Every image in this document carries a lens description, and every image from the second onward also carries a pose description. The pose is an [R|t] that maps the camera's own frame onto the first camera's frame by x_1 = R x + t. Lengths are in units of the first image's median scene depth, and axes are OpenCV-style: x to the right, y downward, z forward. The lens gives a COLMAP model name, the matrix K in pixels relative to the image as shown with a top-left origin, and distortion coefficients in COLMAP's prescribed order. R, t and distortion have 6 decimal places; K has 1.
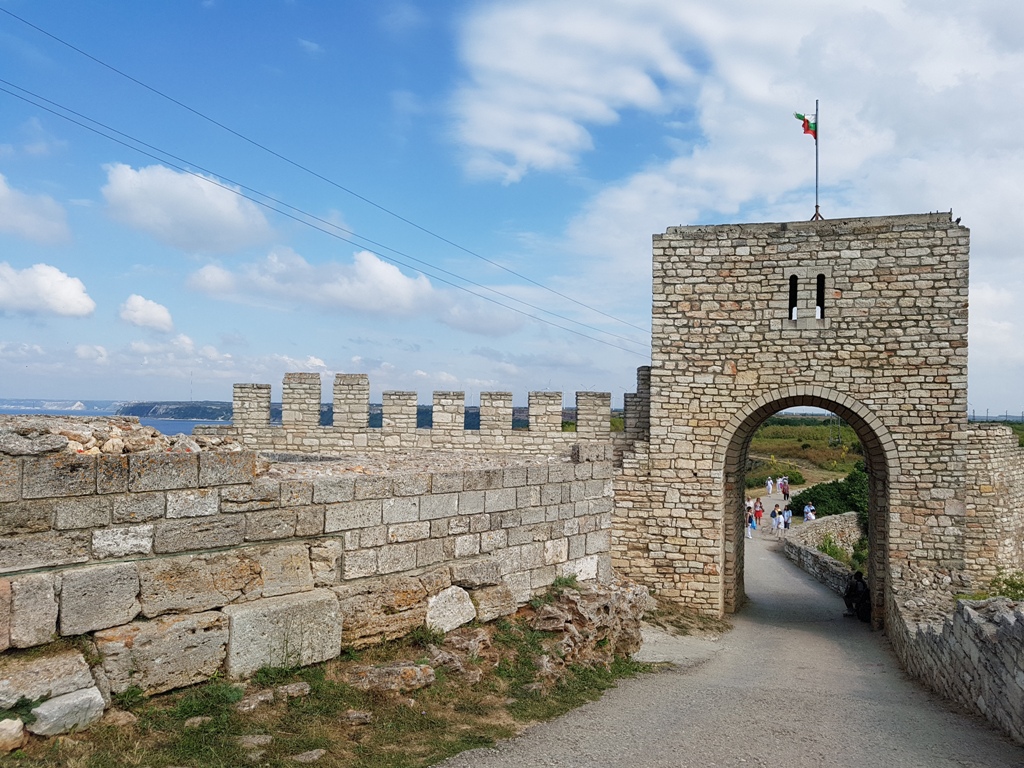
lens RADIAL K [[838.1, 0, 502.4], [0, 838.1, 391.6], [0, 0, 1]] dist [-0.002948, -0.034408]
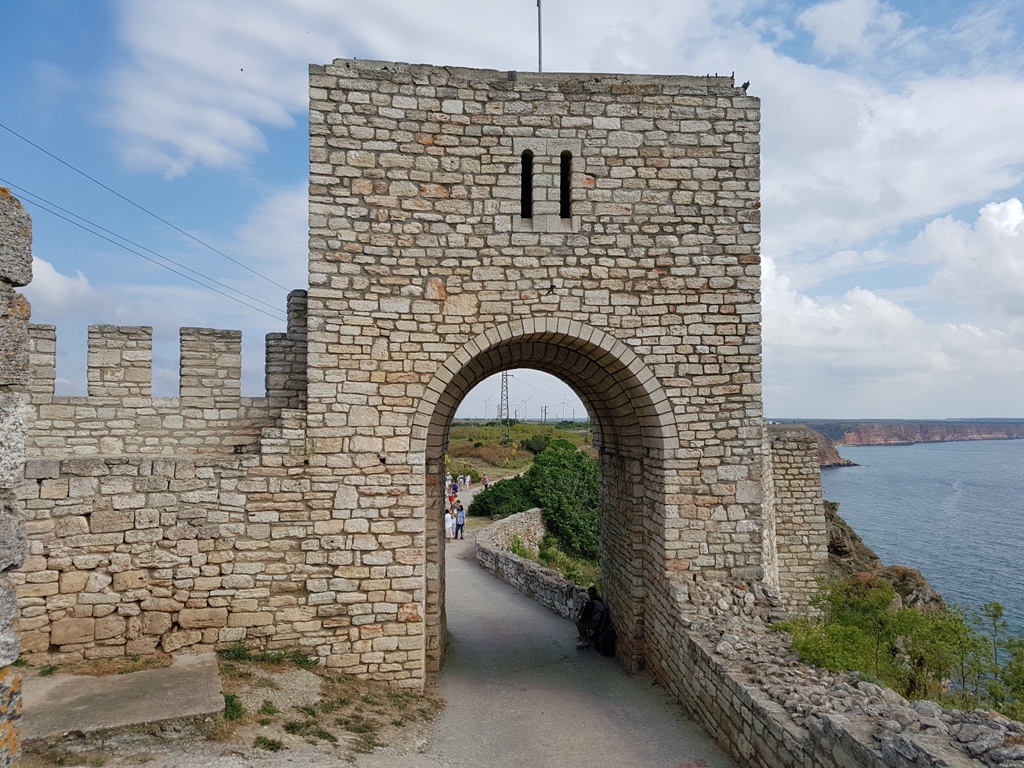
lens RADIAL K [[838.1, 0, 504.4], [0, 838.1, 381.7], [0, 0, 1]] dist [-0.002948, -0.034408]
pose [[0.927675, -0.004443, 0.373362, 0.084646], [0.012766, 0.999722, -0.019824, 0.054575], [-0.373170, 0.023157, 0.927474, 0.399303]]
